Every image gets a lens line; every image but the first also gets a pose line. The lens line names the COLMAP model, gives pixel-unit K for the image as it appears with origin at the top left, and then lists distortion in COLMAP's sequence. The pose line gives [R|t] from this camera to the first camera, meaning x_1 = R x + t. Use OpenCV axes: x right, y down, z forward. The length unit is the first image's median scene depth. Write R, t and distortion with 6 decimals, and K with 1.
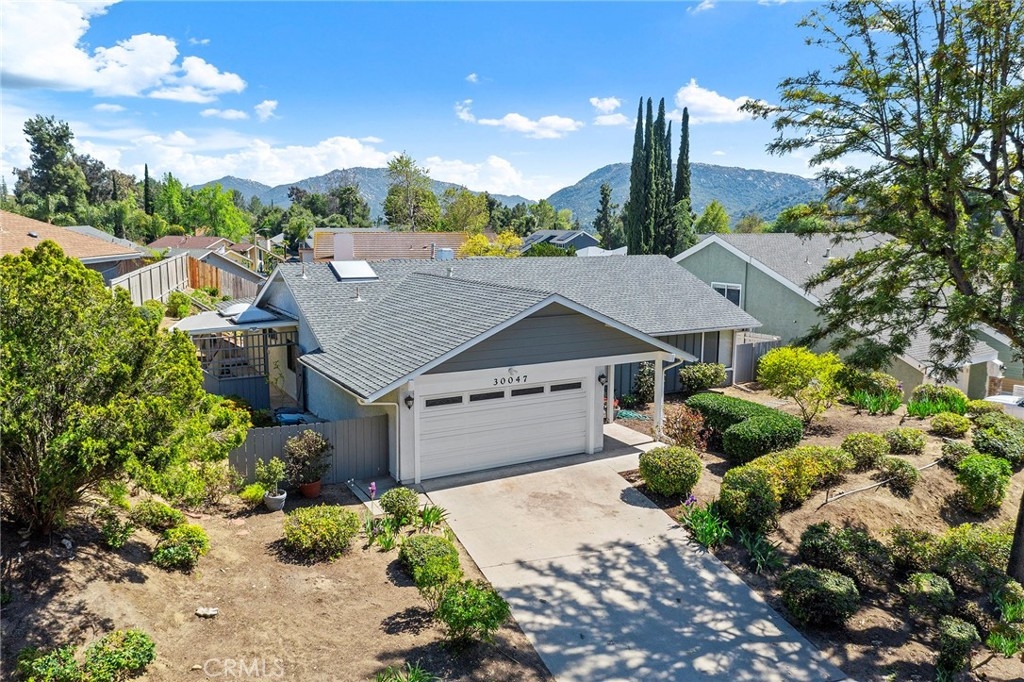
lens RADIAL K [[813.3, 0, 510.3], [0, 813.3, 336.4], [0, 0, 1]] dist [-0.006334, 0.002124]
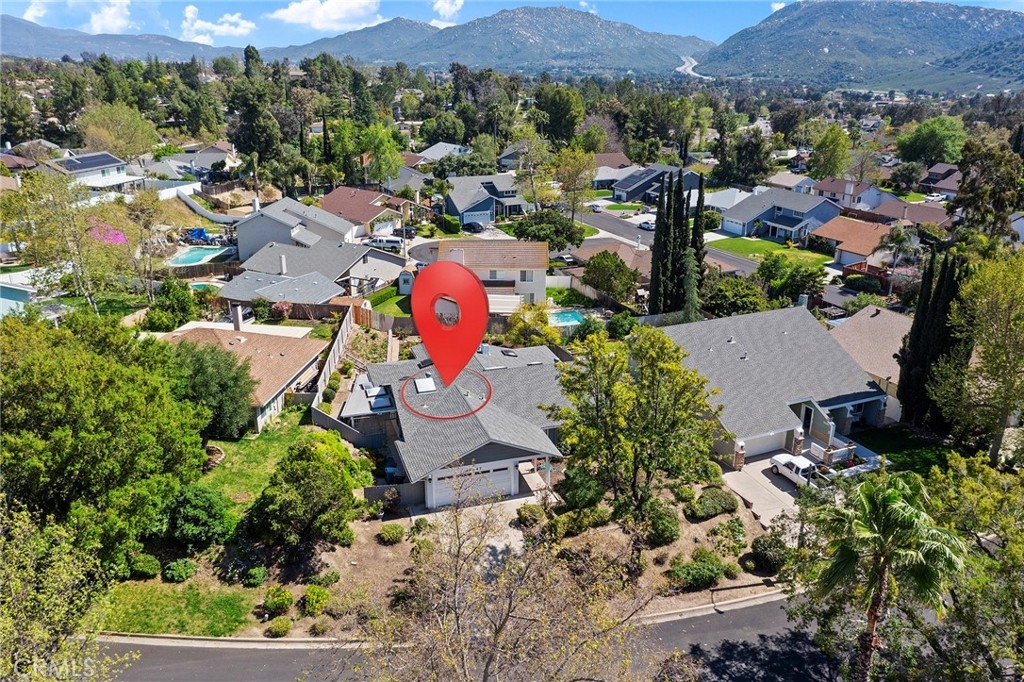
lens RADIAL K [[813.3, 0, 512.4], [0, 813.3, 337.9], [0, 0, 1]] dist [-0.006334, 0.002124]
pose [[0.980271, 0.070227, -0.184760, 0.508482], [-0.034257, 0.980971, 0.191107, -0.762427], [0.194665, -0.181008, 0.964024, -1.200503]]
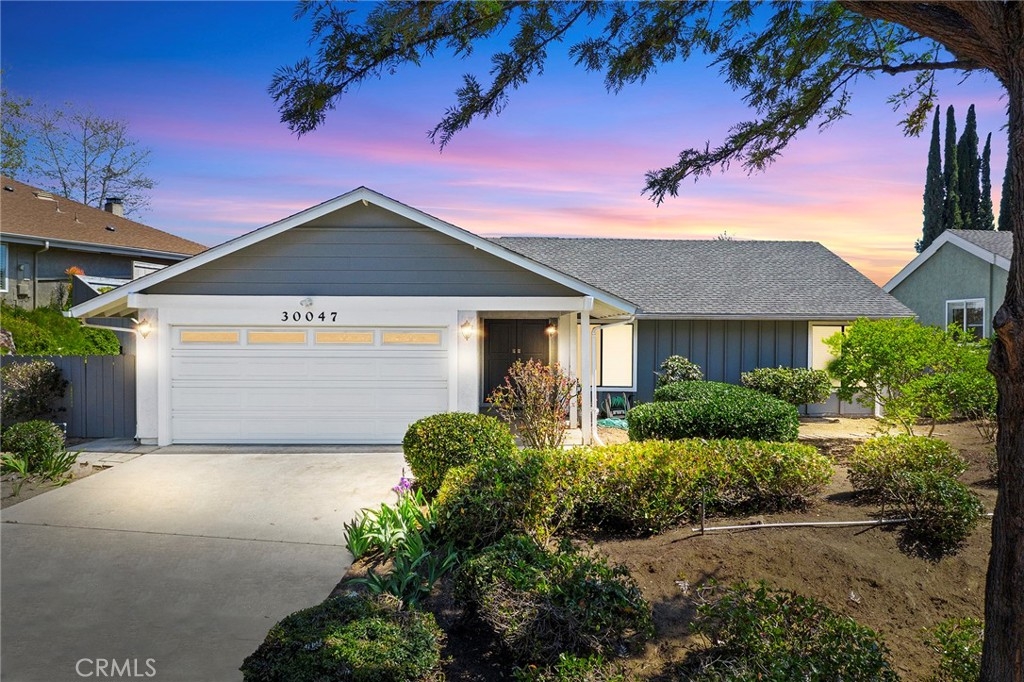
lens RADIAL K [[813.3, 0, 501.3], [0, 813.3, 350.5], [0, 0, 1]] dist [-0.006334, 0.002124]
pose [[0.883611, 0.013037, -0.468040, 0.444585], [-0.070902, 0.991811, -0.106229, 0.136685], [0.462822, 0.127050, 0.877299, 0.439532]]
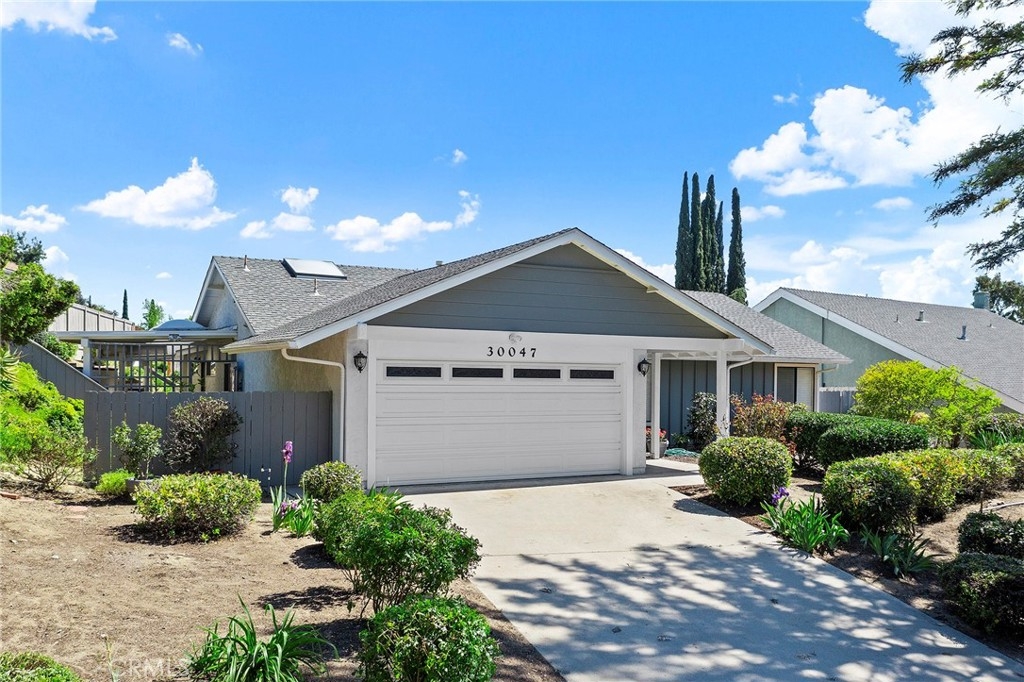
lens RADIAL K [[916.7, 0, 542.4], [0, 916.7, 375.5], [0, 0, 1]] dist [-0.022074, 0.004491]
pose [[0.999981, 0.005818, 0.001889, 0.023363], [-0.005468, 0.988667, -0.150029, 0.180033], [-0.002740, 0.150015, 0.988680, 0.212828]]
